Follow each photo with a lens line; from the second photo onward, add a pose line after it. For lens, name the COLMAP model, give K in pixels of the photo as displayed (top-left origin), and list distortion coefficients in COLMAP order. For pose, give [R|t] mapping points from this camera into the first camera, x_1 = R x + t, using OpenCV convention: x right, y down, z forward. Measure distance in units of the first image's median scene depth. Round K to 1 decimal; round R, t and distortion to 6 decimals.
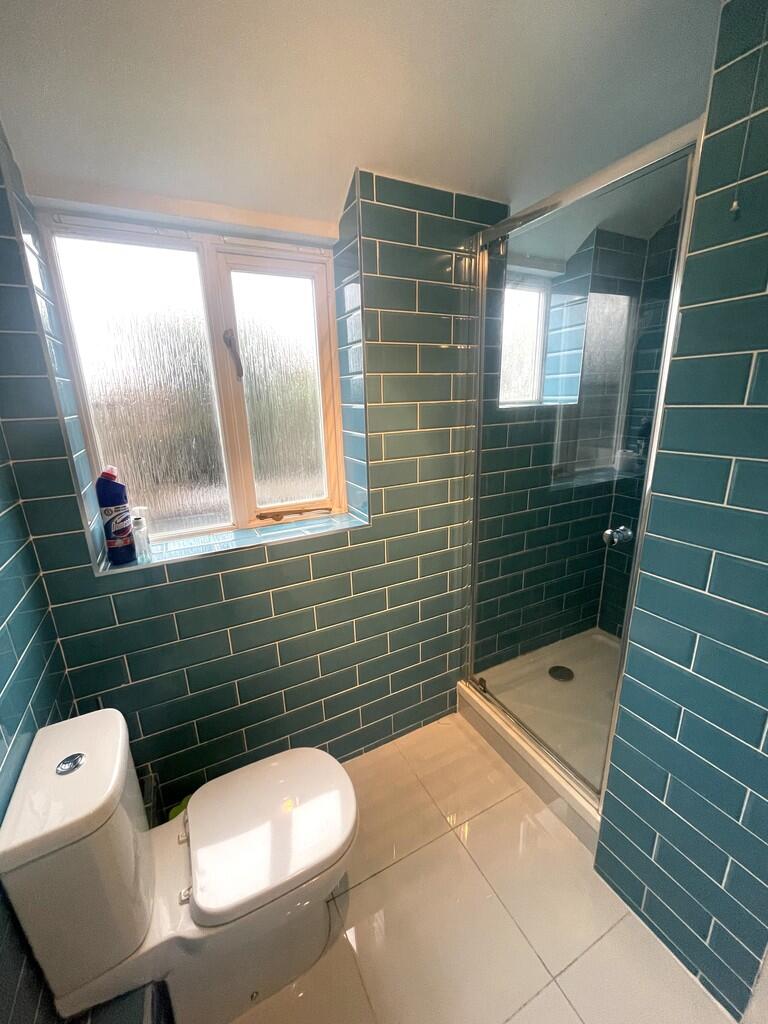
lens RADIAL K [[412.0, 0, 382.8], [0, 412.0, 512.9], [0, 0, 1]] dist [-0.010177, -0.000275]
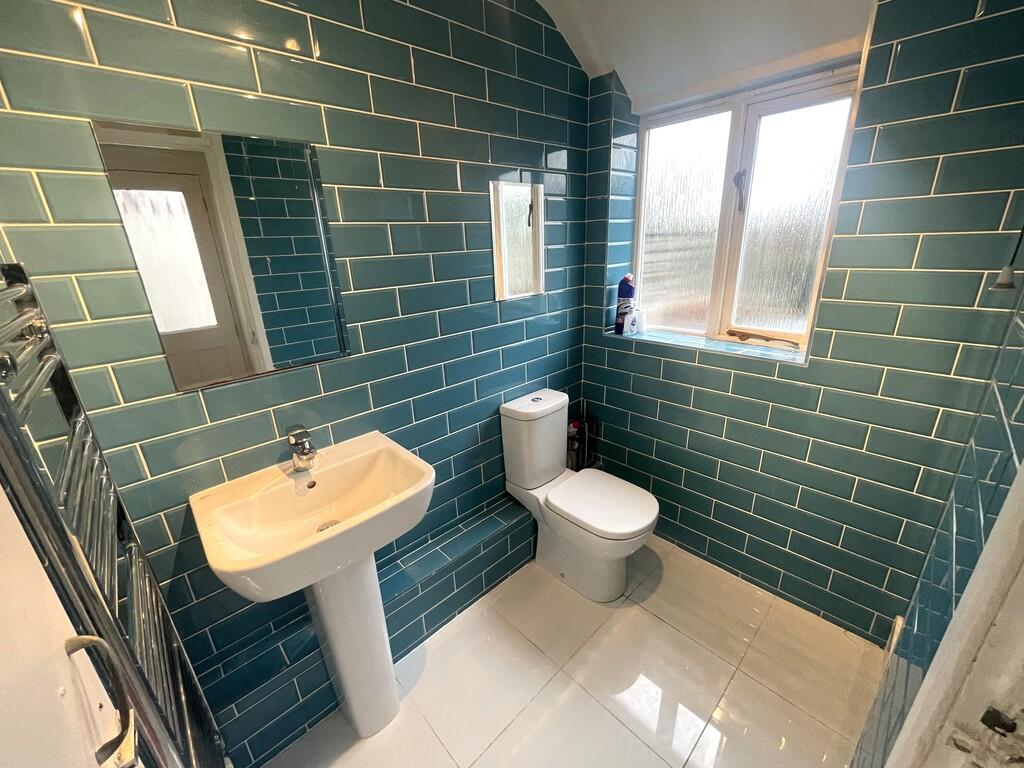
lens RADIAL K [[412.0, 0, 513.2], [0, 412.0, 384.2], [0, 0, 1]] dist [-0.010177, -0.000275]
pose [[0.284008, 0.331554, -0.899673, 0.665866], [-0.228939, 0.934620, 0.272162, -0.033712], [0.931089, 0.128674, 0.341345, 0.045209]]
